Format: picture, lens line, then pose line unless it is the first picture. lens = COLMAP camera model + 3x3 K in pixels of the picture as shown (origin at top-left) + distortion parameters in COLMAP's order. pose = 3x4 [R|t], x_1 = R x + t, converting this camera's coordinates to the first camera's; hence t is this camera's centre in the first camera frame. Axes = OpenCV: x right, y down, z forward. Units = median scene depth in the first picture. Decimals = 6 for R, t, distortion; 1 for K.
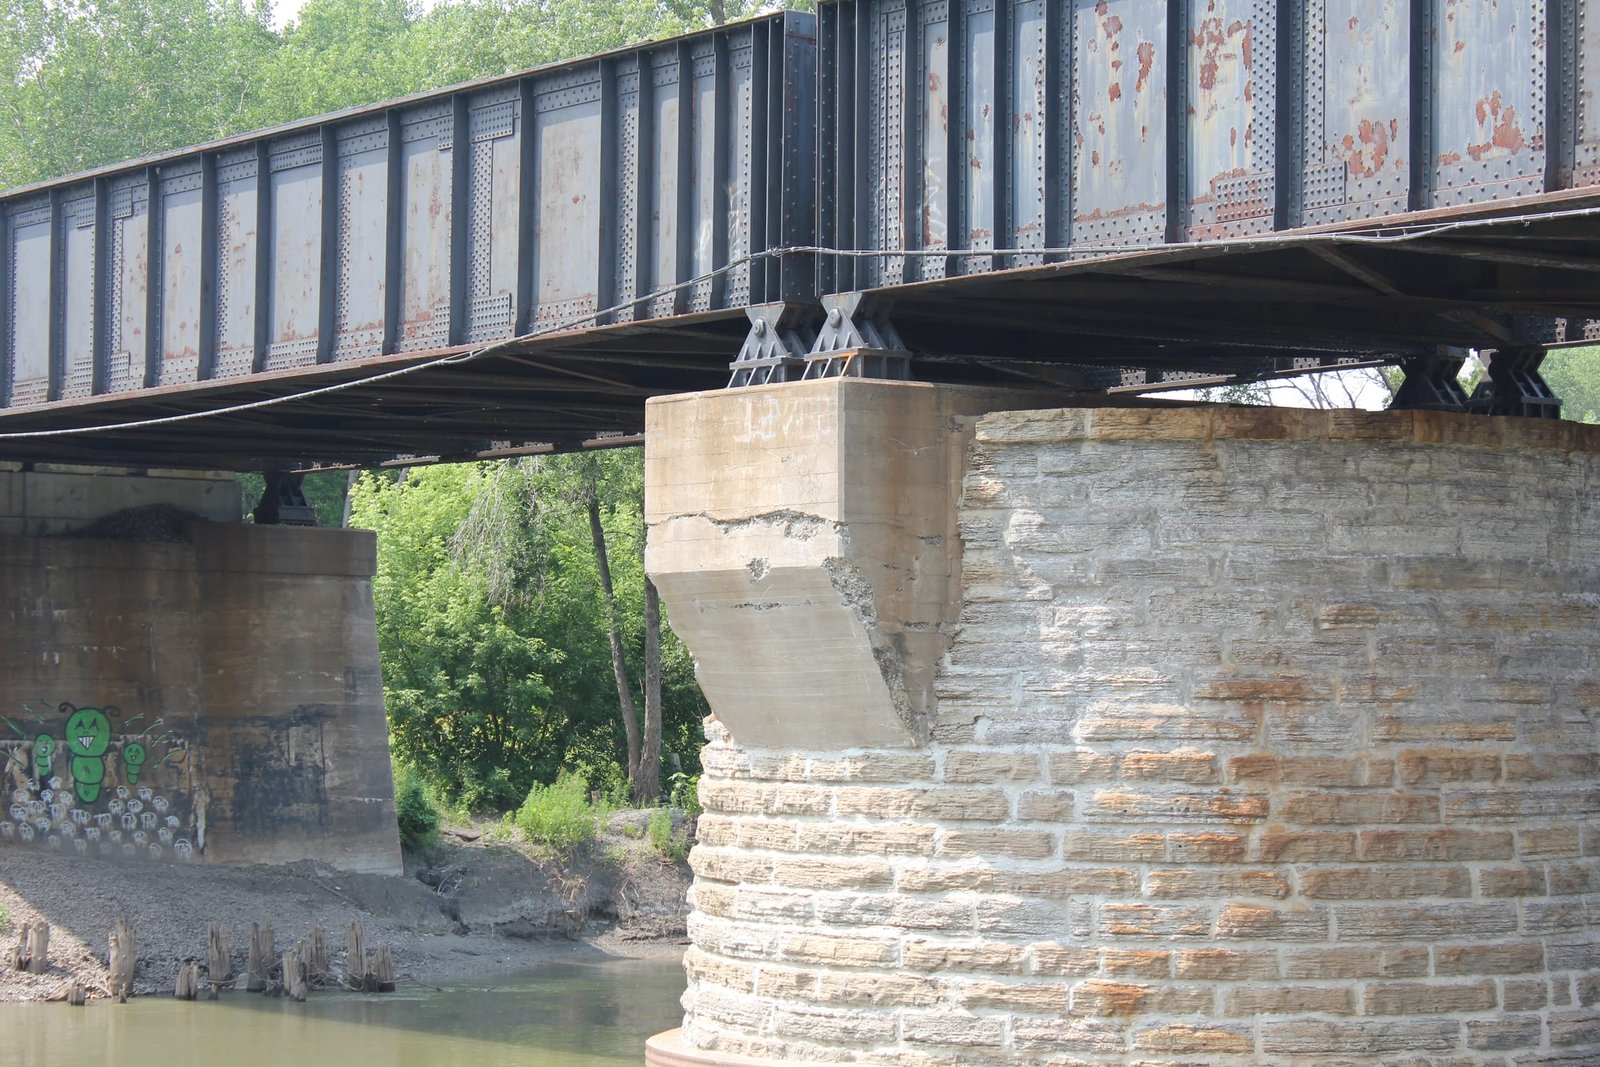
lens RADIAL K [[3832.4, 0, 789.5], [0, 3832.4, 559.6], [0, 0, 1]] dist [0.065167, 0.073844]
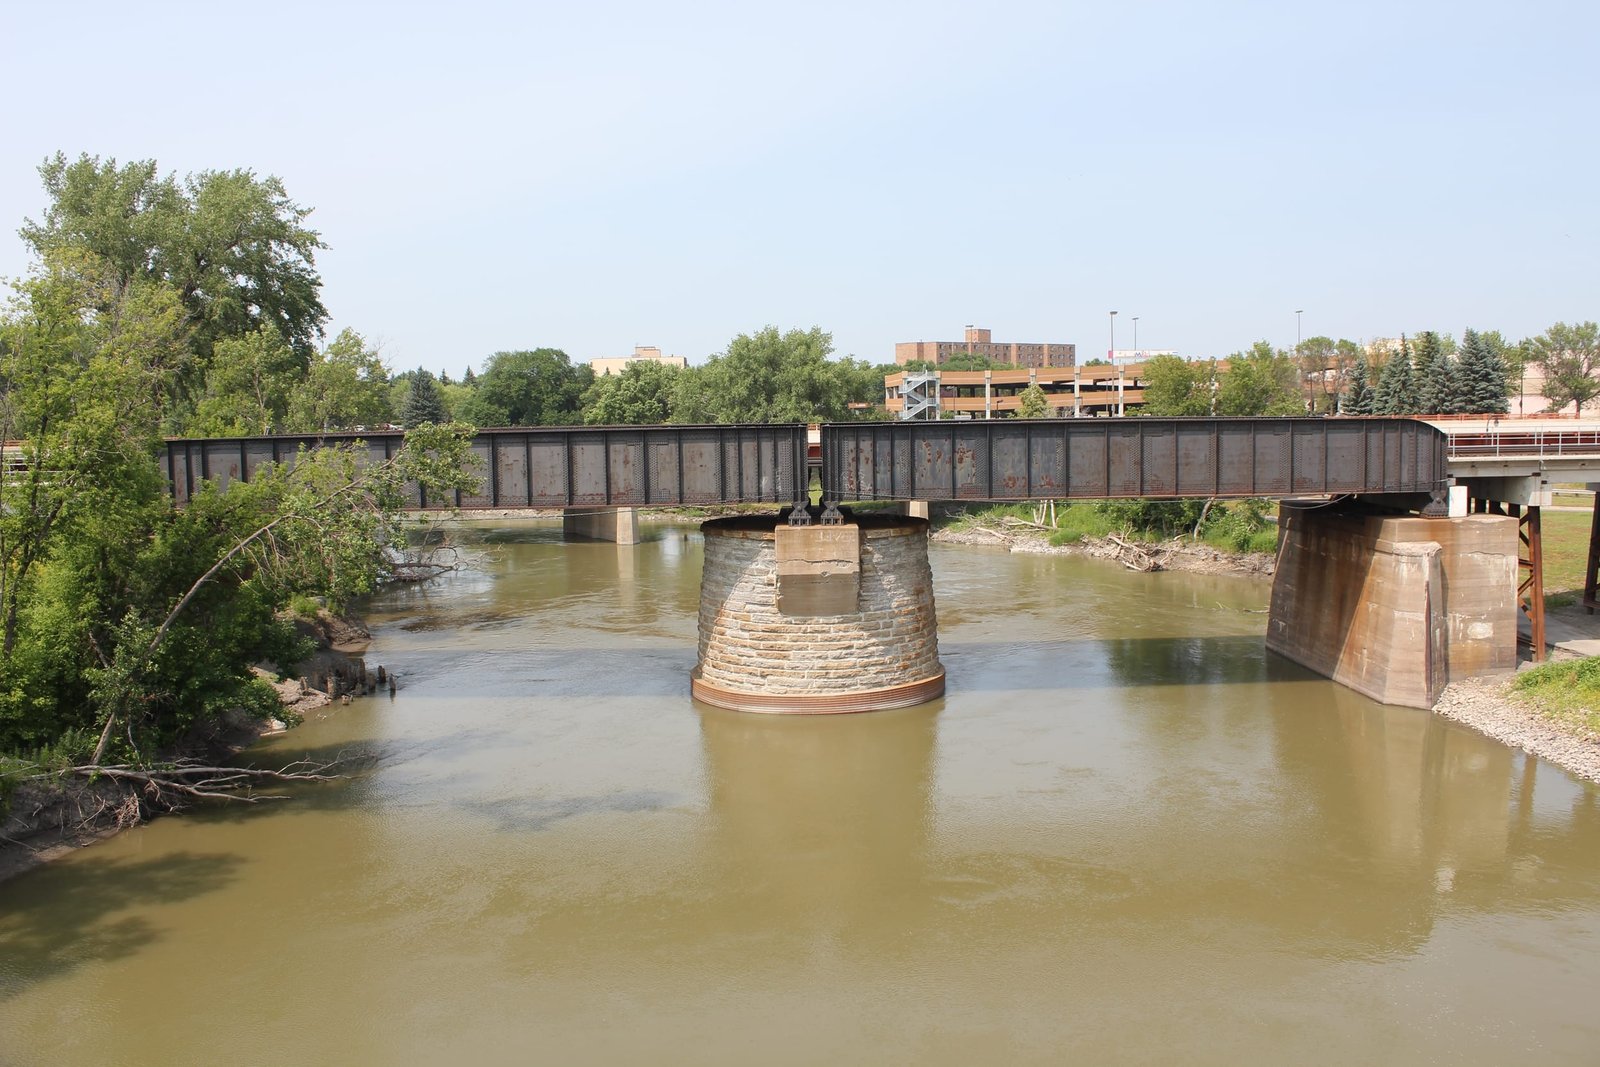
lens RADIAL K [[1334.4, 0, 800.0], [0, 1334.4, 533.5], [0, 0, 1]] dist [-0.154574, 0.124541]
pose [[0.600536, -0.087231, 0.794825, -1.144817], [-0.010789, 0.993057, 0.117139, -0.204940], [-0.799525, -0.078921, 0.595426, 0.215754]]
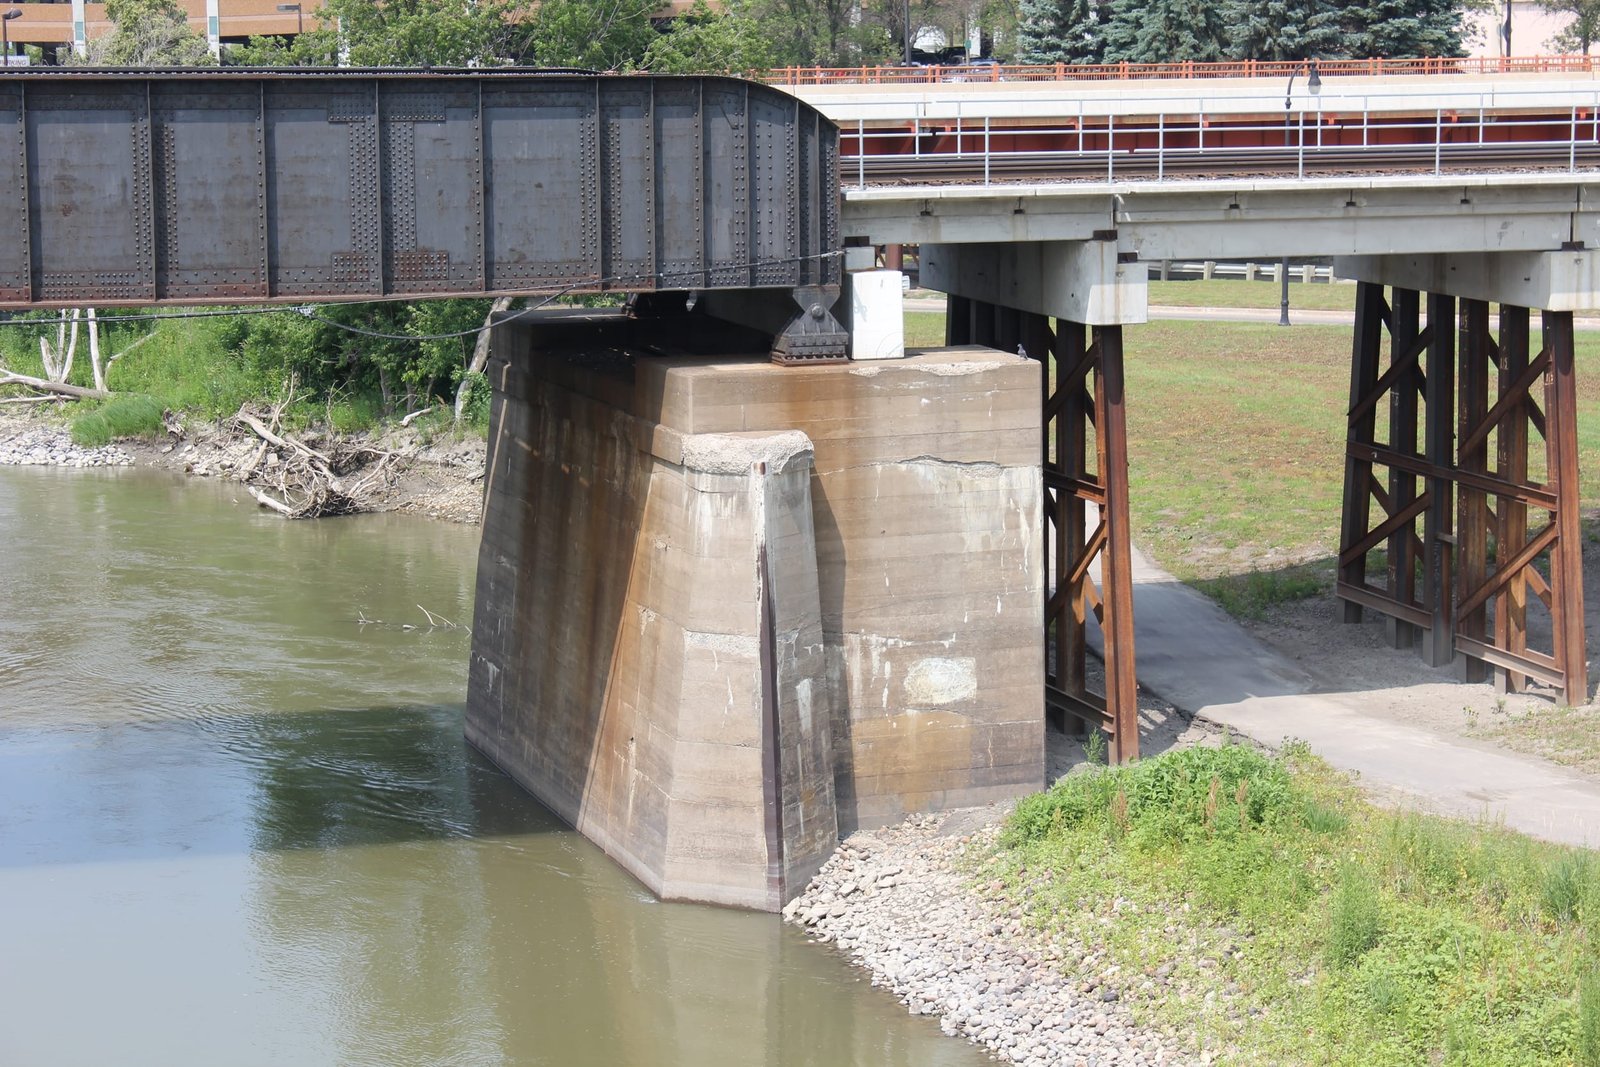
lens RADIAL K [[3832.4, 0, 789.5], [0, 3832.4, 559.6], [0, 0, 1]] dist [0.065167, 0.073844]
pose [[0.363553, -0.132056, 0.922166, -0.963070], [-0.029285, 0.987792, 0.152999, -0.212897], [-0.931113, -0.082629, 0.355248, -0.016159]]
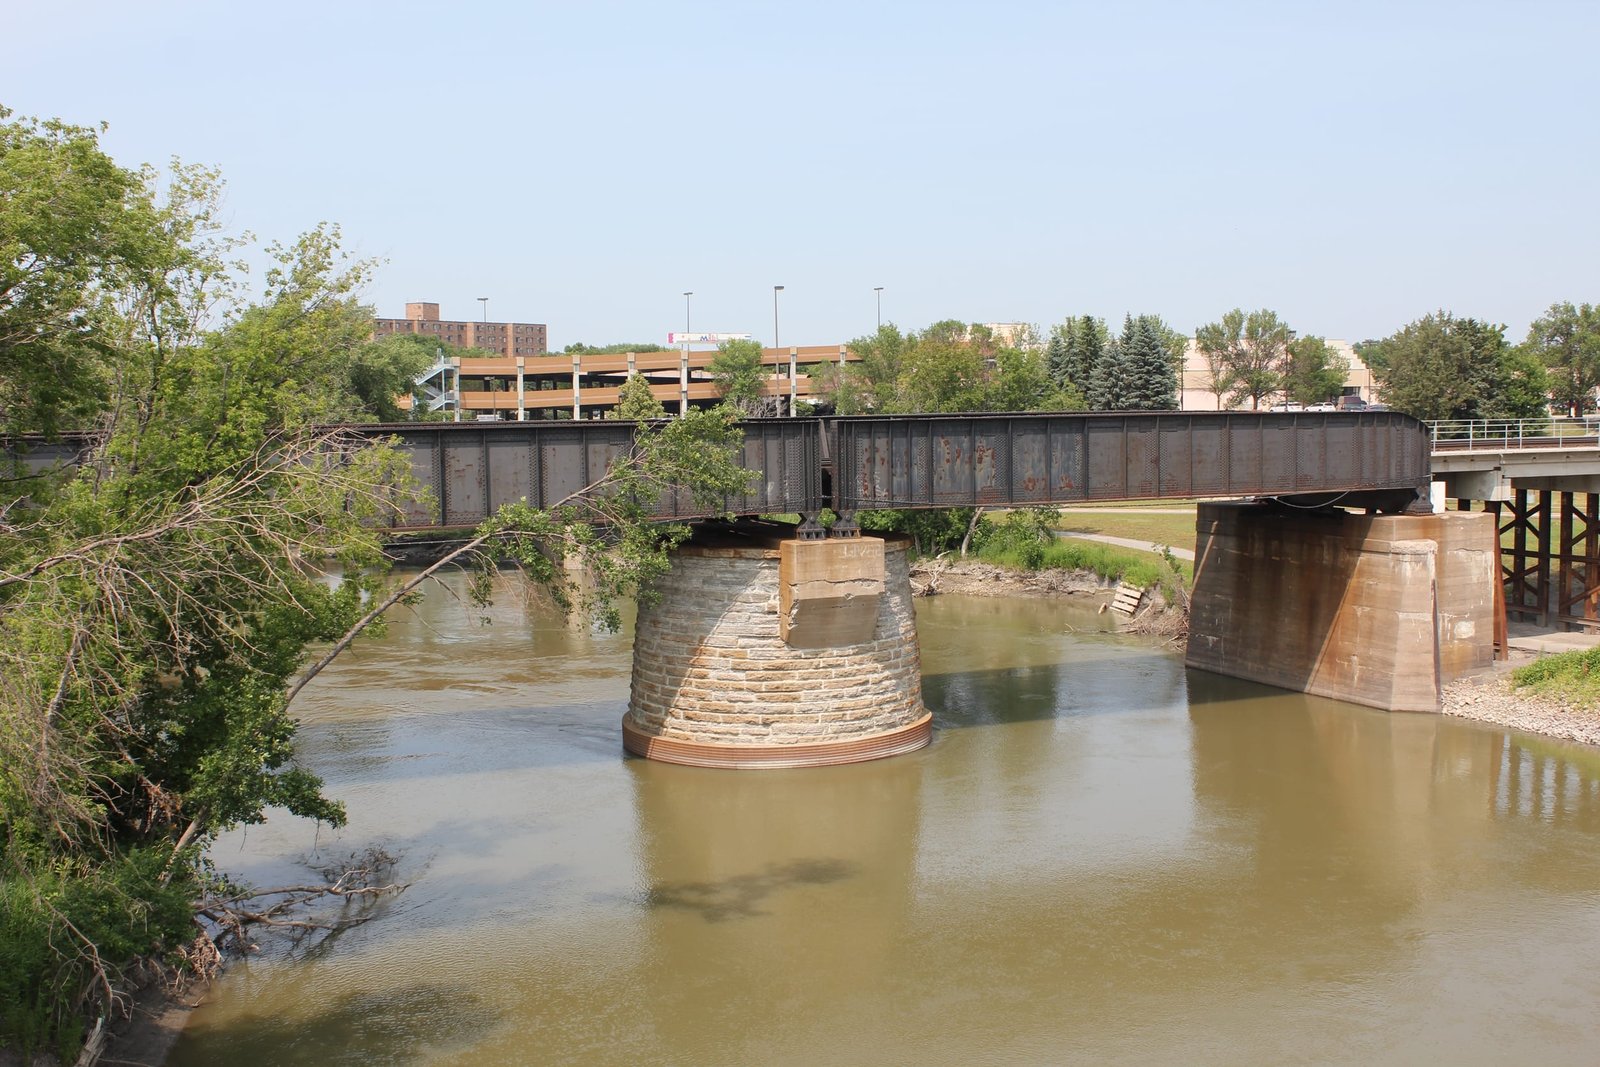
lens RADIAL K [[1742.5, 0, 841.5], [0, 1742.5, 541.4], [0, 0, 1]] dist [0.004446, -0.349638]
pose [[0.223208, -0.083868, 0.971156, -1.516269], [-0.024834, 0.995479, 0.091676, -0.187971], [-0.974454, -0.044581, 0.220116, 0.699107]]
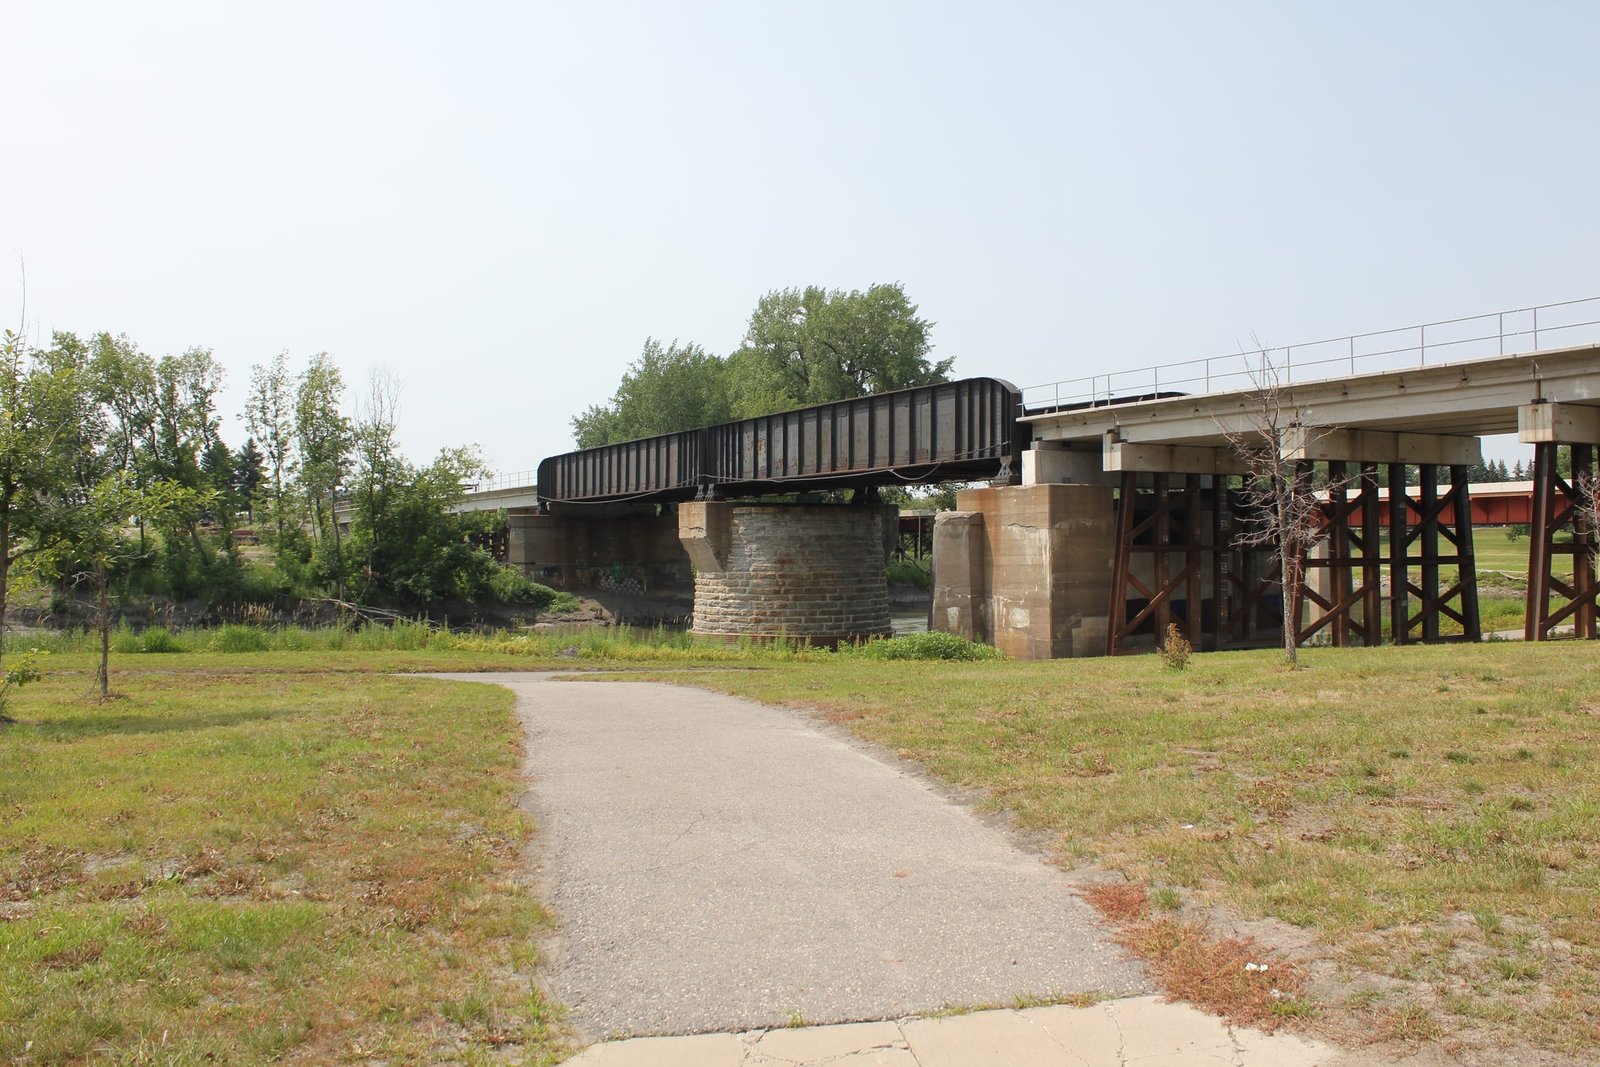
lens RADIAL K [[1326.1, 0, 801.2], [0, 1326.1, 623.3], [0, 0, 1]] dist [-0.194436, 0.113066]
pose [[0.990809, 0.001867, -0.135253, 0.388371], [0.011435, 0.995169, 0.097510, -0.057334], [0.134781, -0.098160, 0.986001, -0.779590]]
